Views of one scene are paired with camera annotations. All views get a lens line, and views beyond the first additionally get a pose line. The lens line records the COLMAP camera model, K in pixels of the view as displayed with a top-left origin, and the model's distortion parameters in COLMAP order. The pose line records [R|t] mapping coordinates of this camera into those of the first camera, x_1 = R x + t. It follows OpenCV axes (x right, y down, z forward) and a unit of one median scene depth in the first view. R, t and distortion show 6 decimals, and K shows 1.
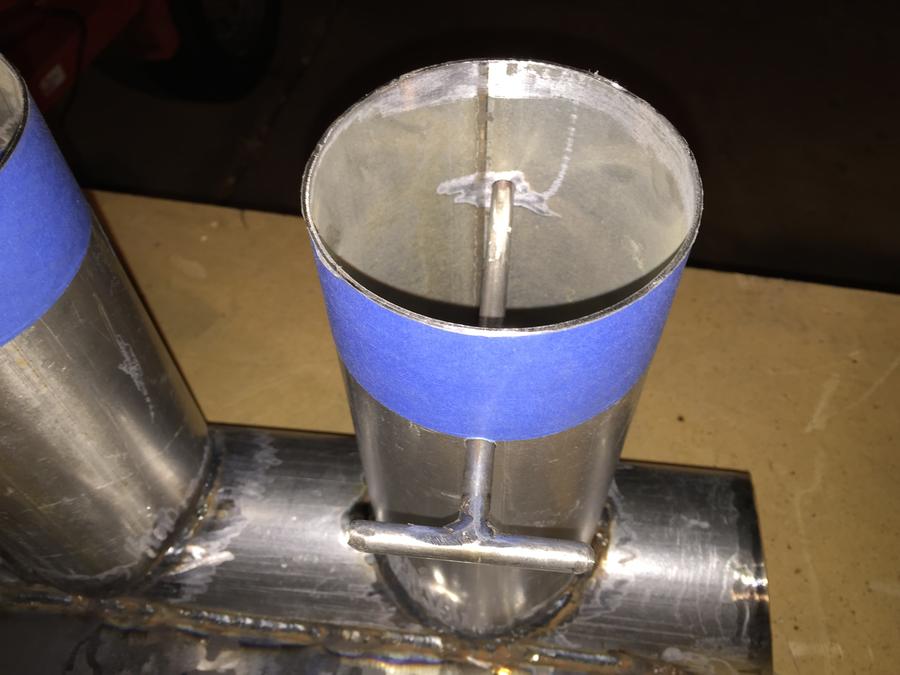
lens RADIAL K [[770.2, 0, 450.6], [0, 770.2, 333.0], [0, 0, 1]] dist [0.081977, -0.128004]
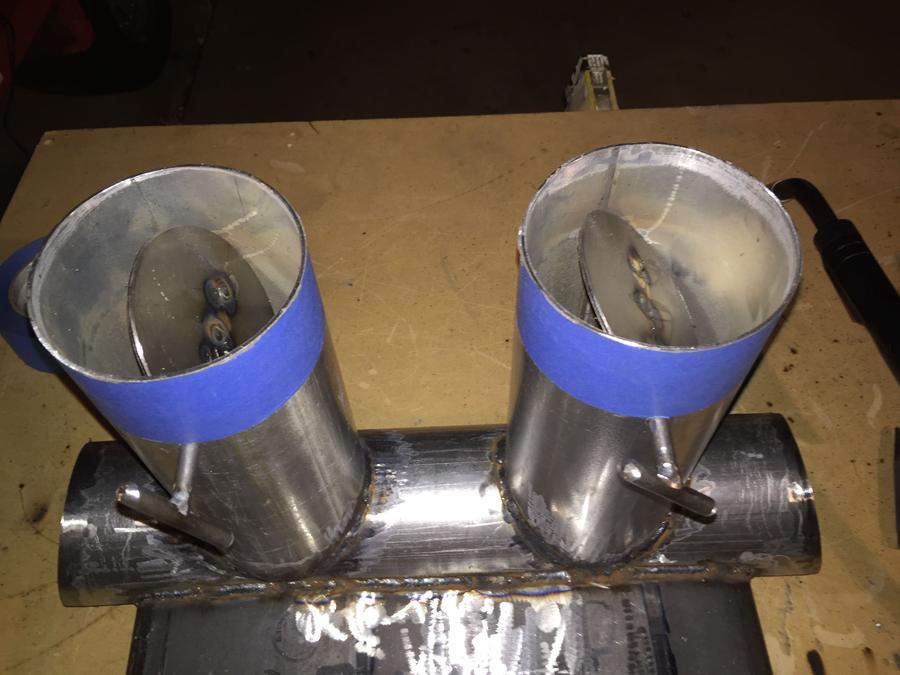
lens RADIAL K [[765.1, 0, 450.0], [0, 765.1, 337.5], [0, 0, 1]] dist [0.065817, -0.081999]
pose [[0.989178, -0.124877, 0.077029, -0.259282], [0.121261, 0.991362, 0.049974, -0.076443], [-0.082604, -0.040093, 0.995776, -0.232175]]
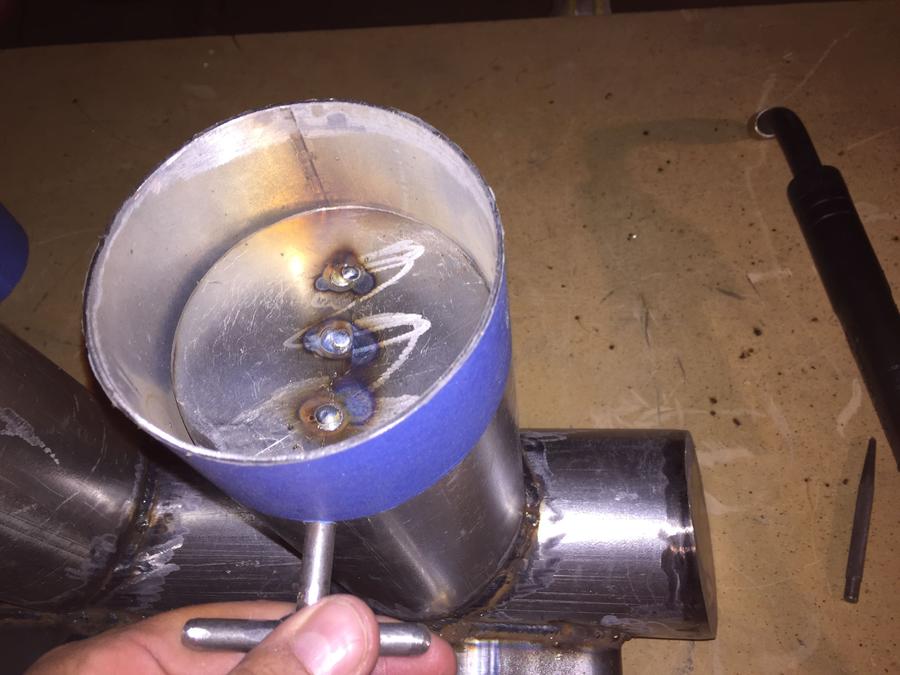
lens RADIAL K [[765.1, 0, 450.0], [0, 765.1, 337.5], [0, 0, 1]] dist [0.065817, -0.081999]
pose [[0.993284, -0.104913, -0.048779, 0.162451], [0.111232, 0.981930, 0.153105, -0.130920], [0.031835, -0.157503, 0.987005, 0.050171]]
